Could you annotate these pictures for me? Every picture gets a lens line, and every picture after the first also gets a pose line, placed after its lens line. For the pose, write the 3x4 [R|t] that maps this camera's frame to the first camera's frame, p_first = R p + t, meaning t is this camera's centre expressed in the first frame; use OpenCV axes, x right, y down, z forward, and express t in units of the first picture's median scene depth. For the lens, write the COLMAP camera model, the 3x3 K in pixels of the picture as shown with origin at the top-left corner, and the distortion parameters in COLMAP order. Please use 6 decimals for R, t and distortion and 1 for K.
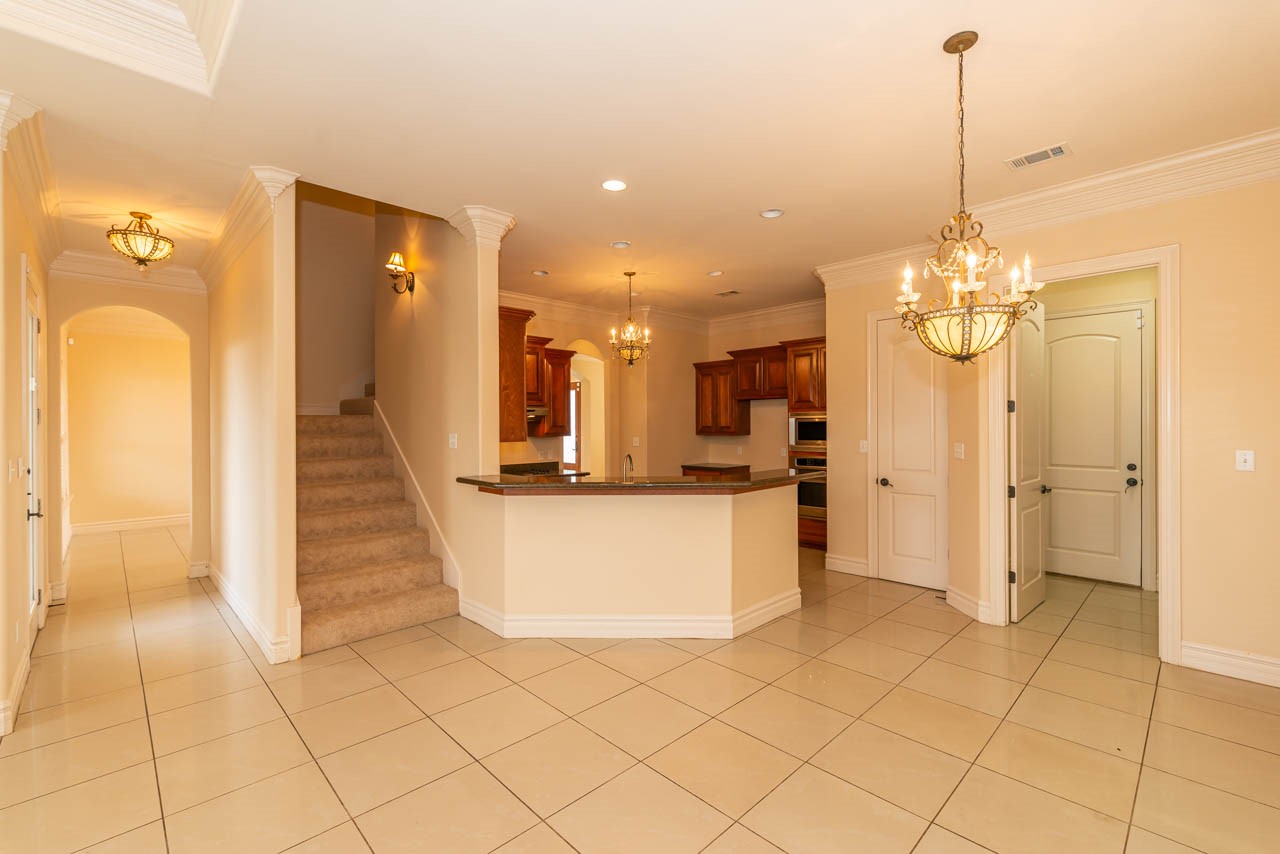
lens RADIAL K [[558.3, 0, 640.0], [0, 558.3, 427.0], [0, 0, 1]] dist [-0.001239, -0.000207]
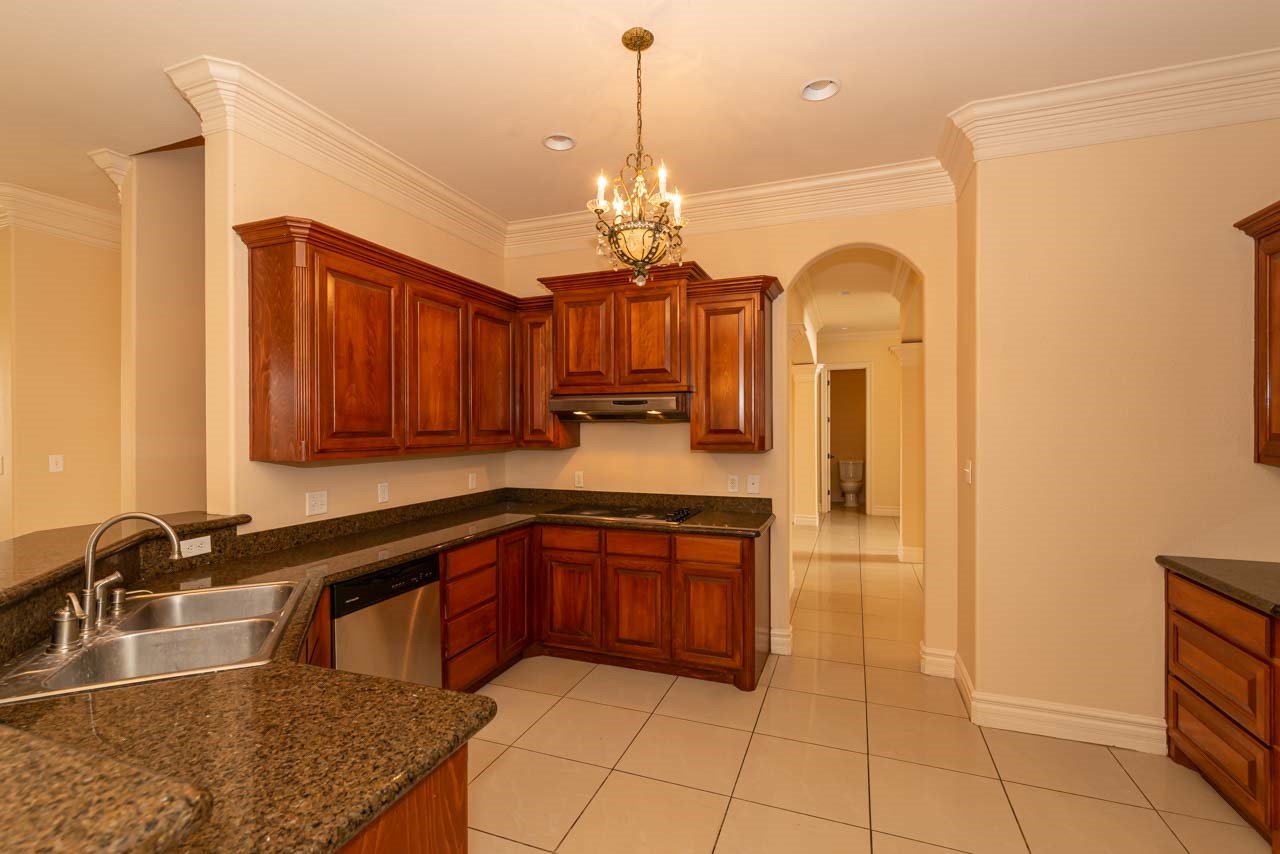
lens RADIAL K [[558.3, 0, 640.0], [0, 558.3, 427.0], [0, 0, 1]] dist [-0.001239, -0.000207]
pose [[0.427903, 0.007683, -0.903792, 0.271836], [-0.002711, 0.999970, 0.007217, -0.007482], [0.903821, -0.000638, 0.427911, 0.698402]]
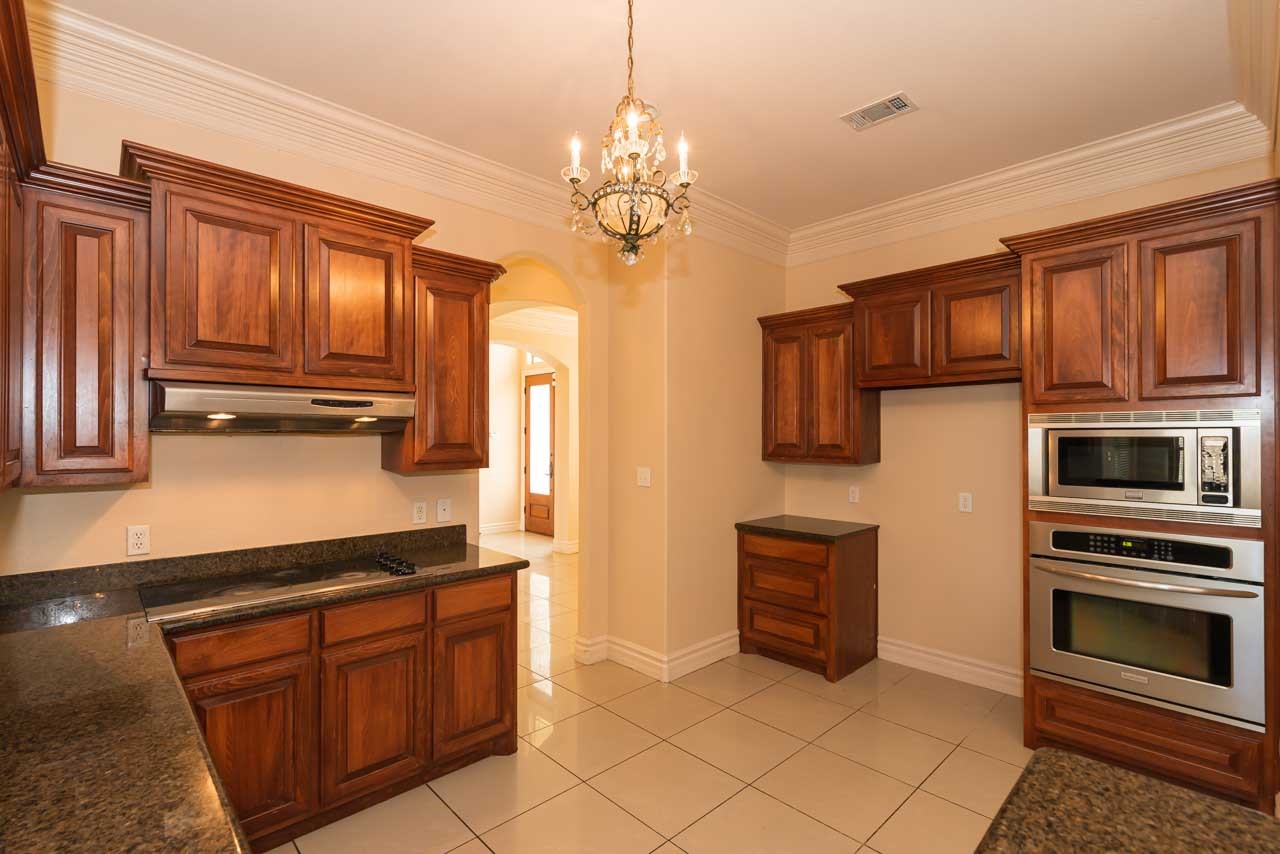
lens RADIAL K [[585.0, 0, 634.6], [0, 585.0, 430.7], [0, 0, 1]] dist [0.000753, -0.000166]
pose [[0.999868, 0.006604, -0.014864, -0.007516], [-0.006781, 0.999907, -0.011872, -0.007030], [0.014784, 0.011971, 0.999819, 0.569029]]
